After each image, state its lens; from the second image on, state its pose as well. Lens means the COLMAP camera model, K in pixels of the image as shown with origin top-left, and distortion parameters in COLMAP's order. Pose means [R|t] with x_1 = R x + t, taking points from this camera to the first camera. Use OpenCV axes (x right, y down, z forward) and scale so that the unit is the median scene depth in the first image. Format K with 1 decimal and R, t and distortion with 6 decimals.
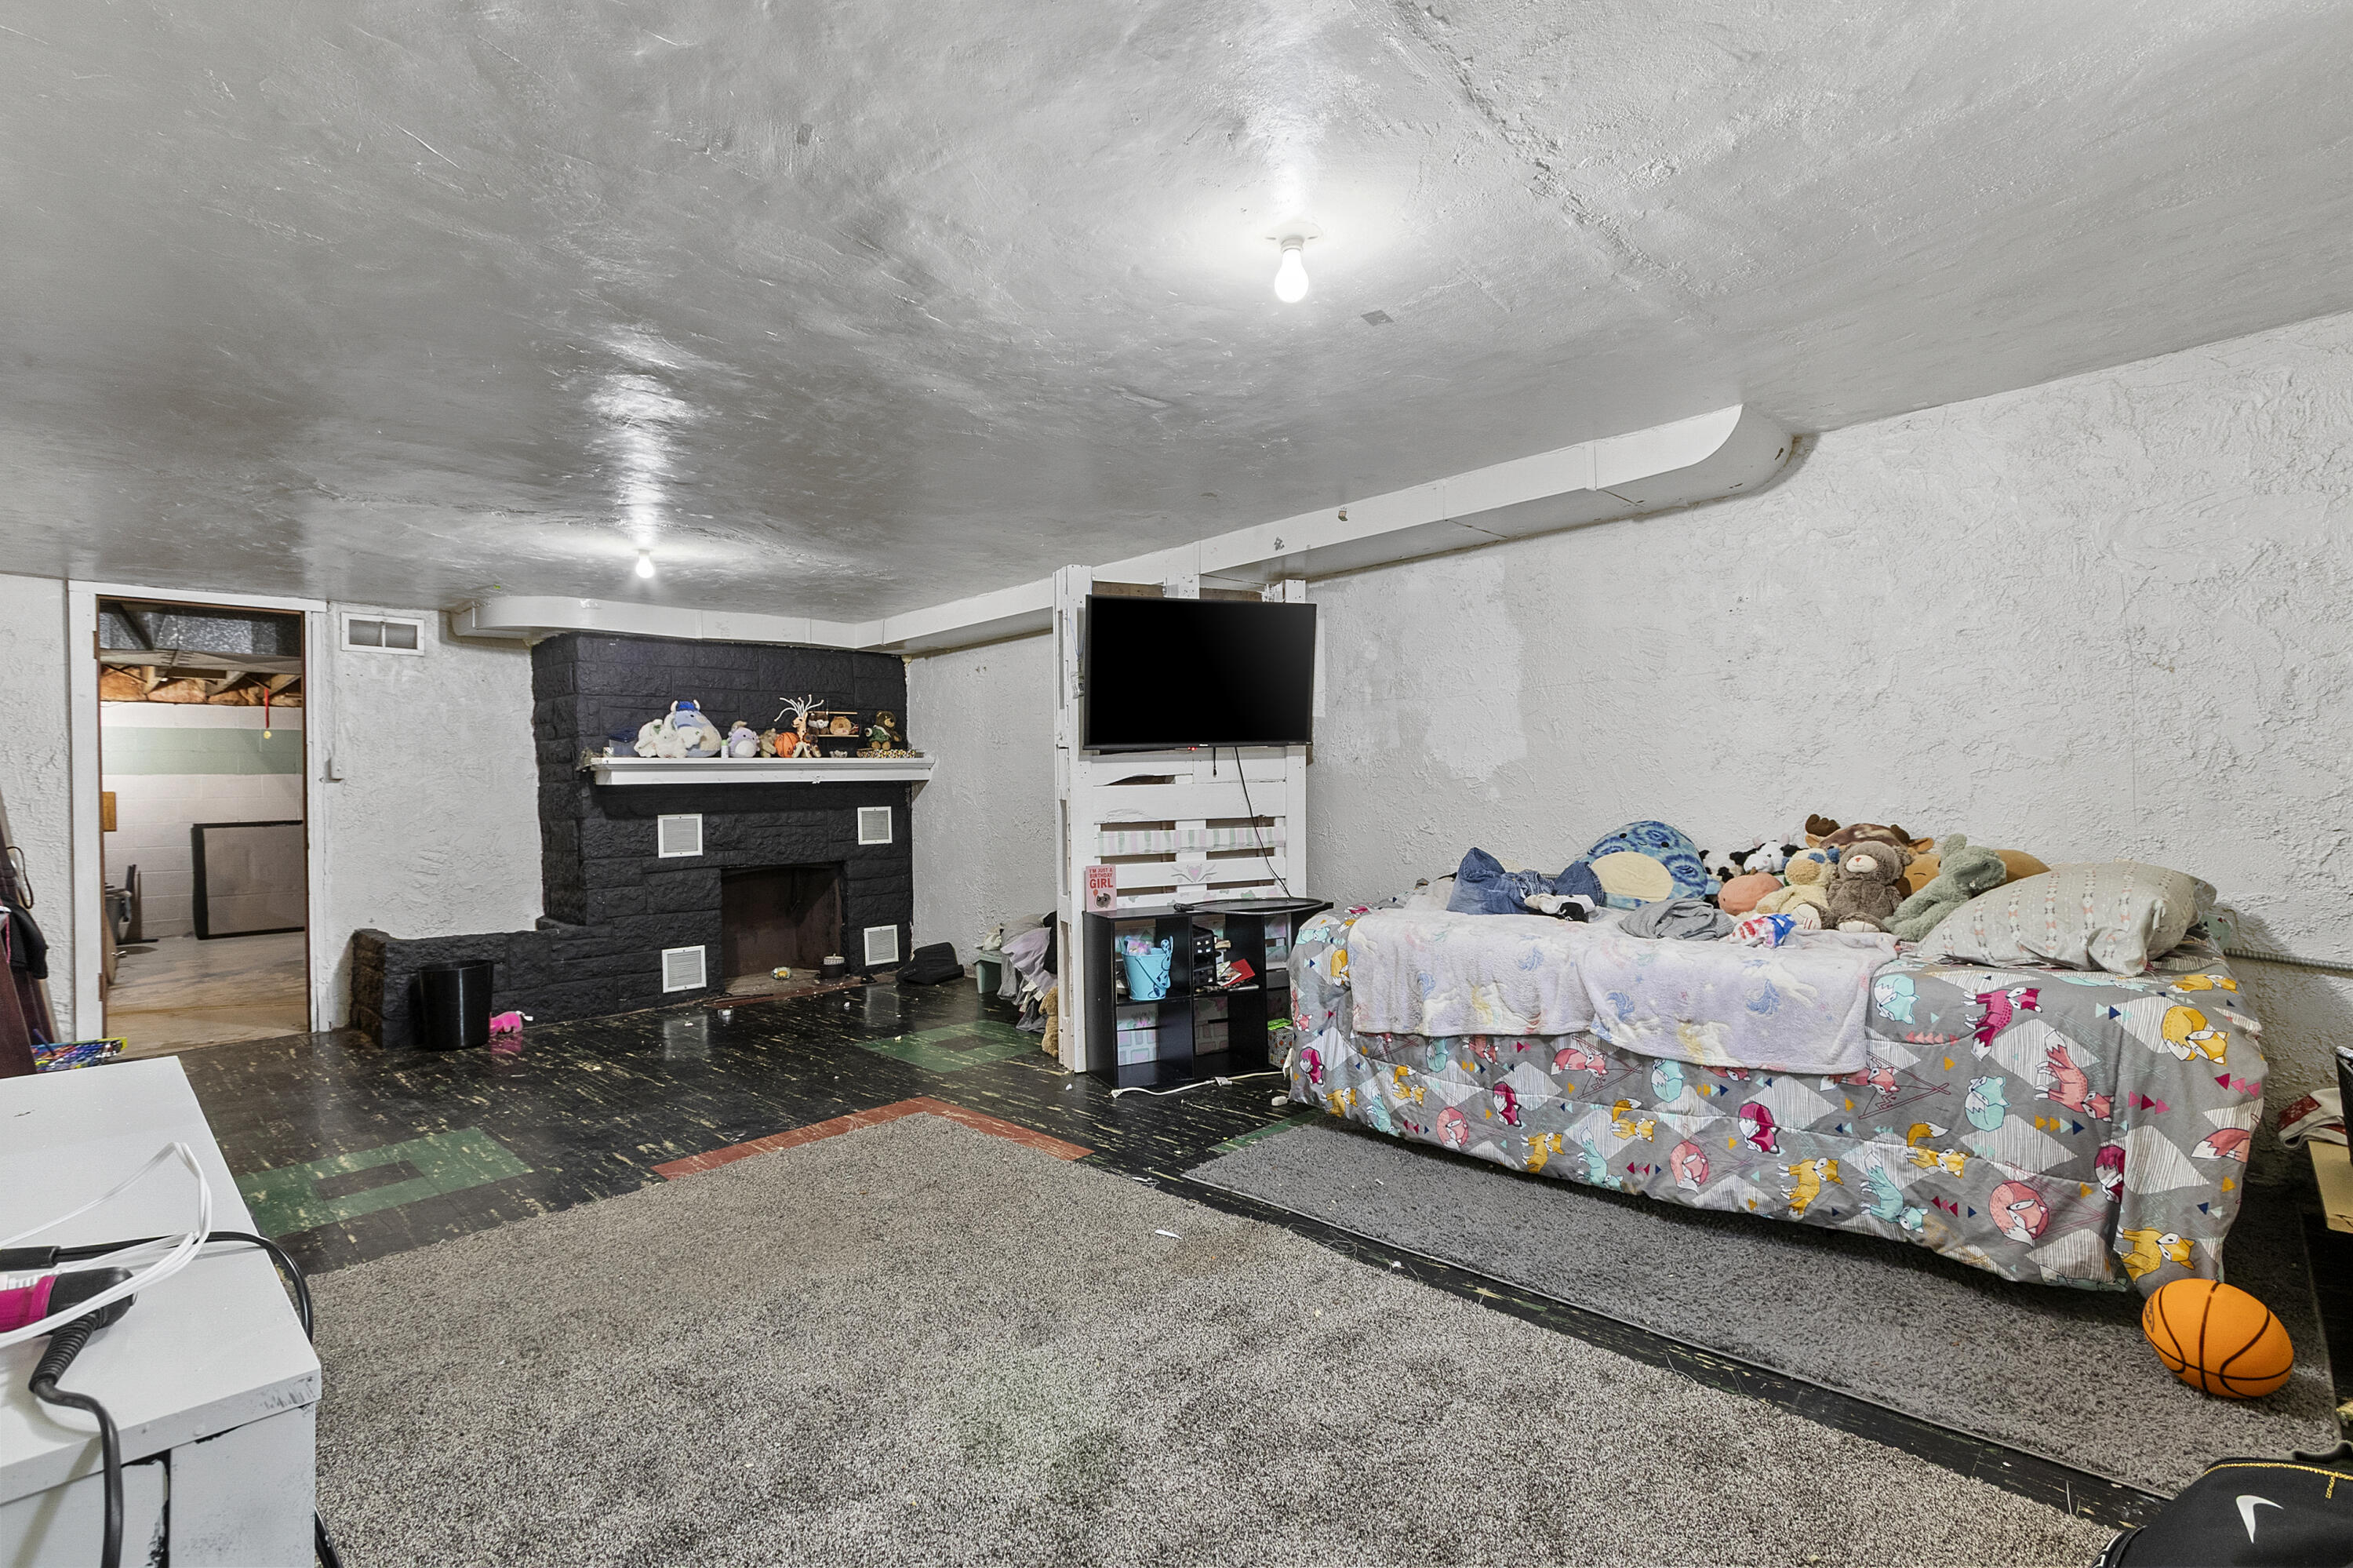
lens RADIAL K [[1077.2, 0, 1177.5], [0, 1077.2, 786.5], [0, 0, 1]] dist [0.004044, -0.001529]
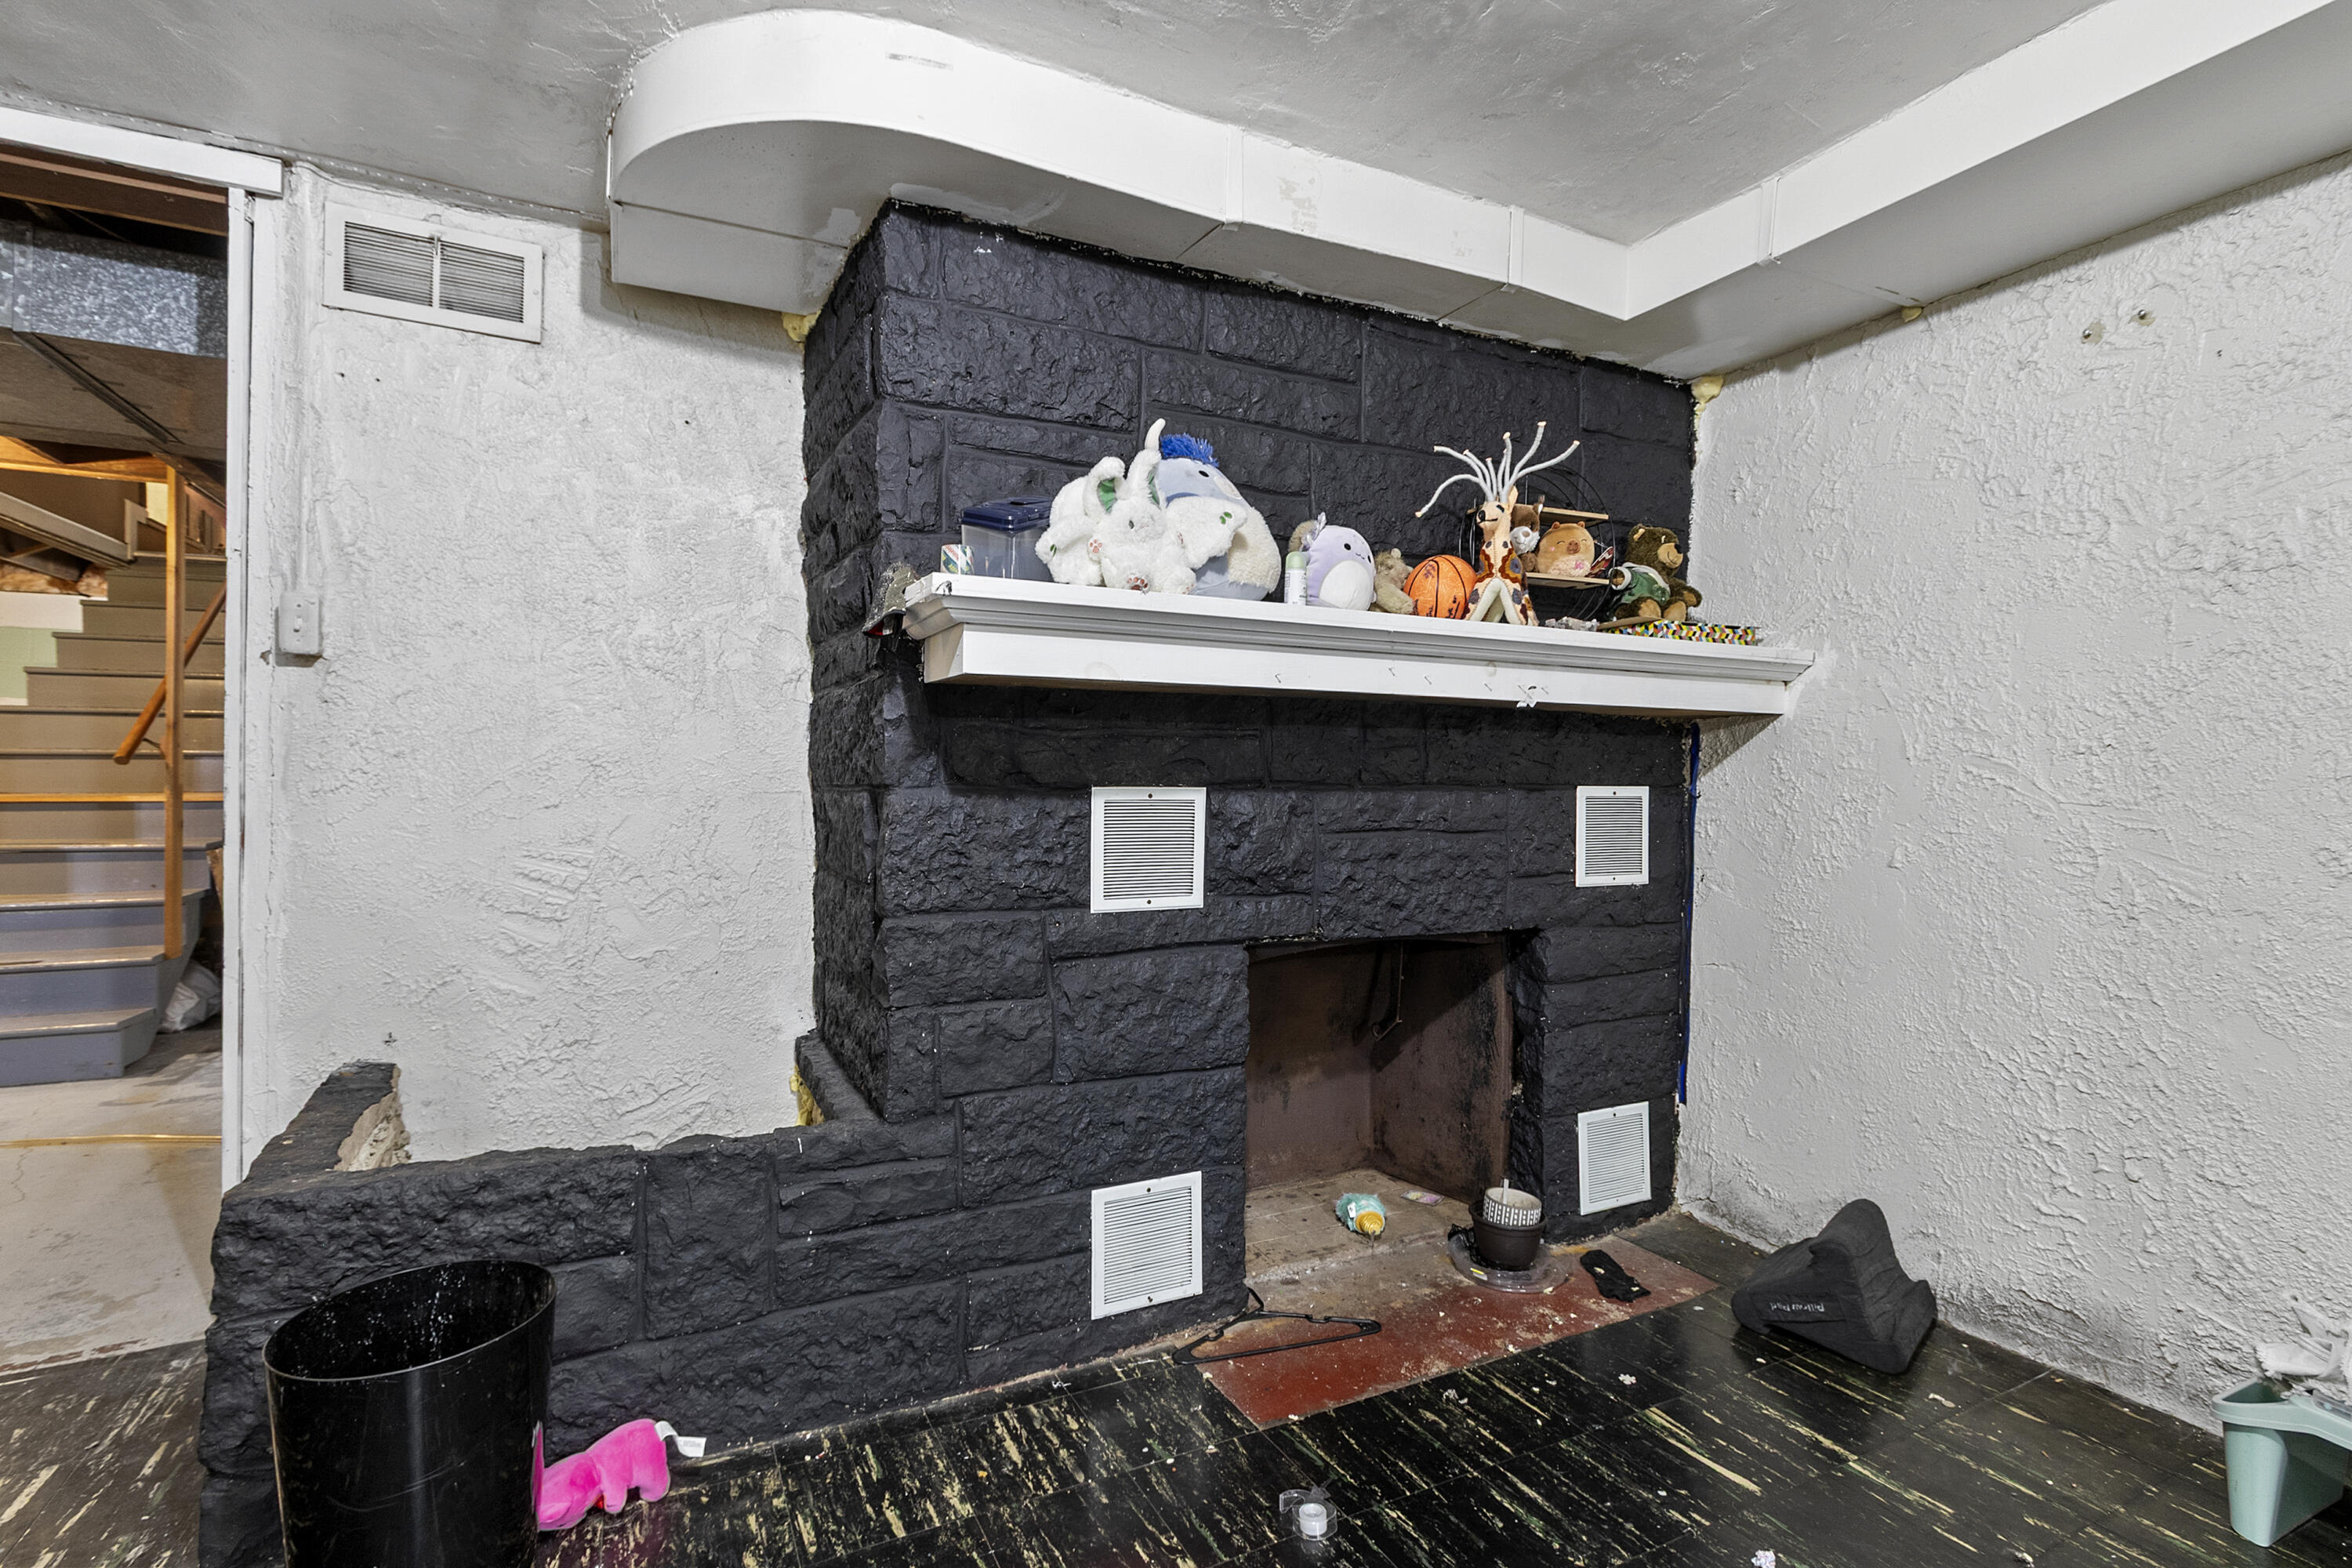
lens RADIAL K [[1076.7, 0, 1172.8], [0, 1076.7, 781.5], [0, 0, 1]] dist [0.004044, -0.001529]
pose [[0.944807, 0.033771, -0.325883, -0.349877], [-0.031308, 0.999428, 0.012800, 0.020125], [0.326129, -0.001891, 0.945323, 0.693146]]
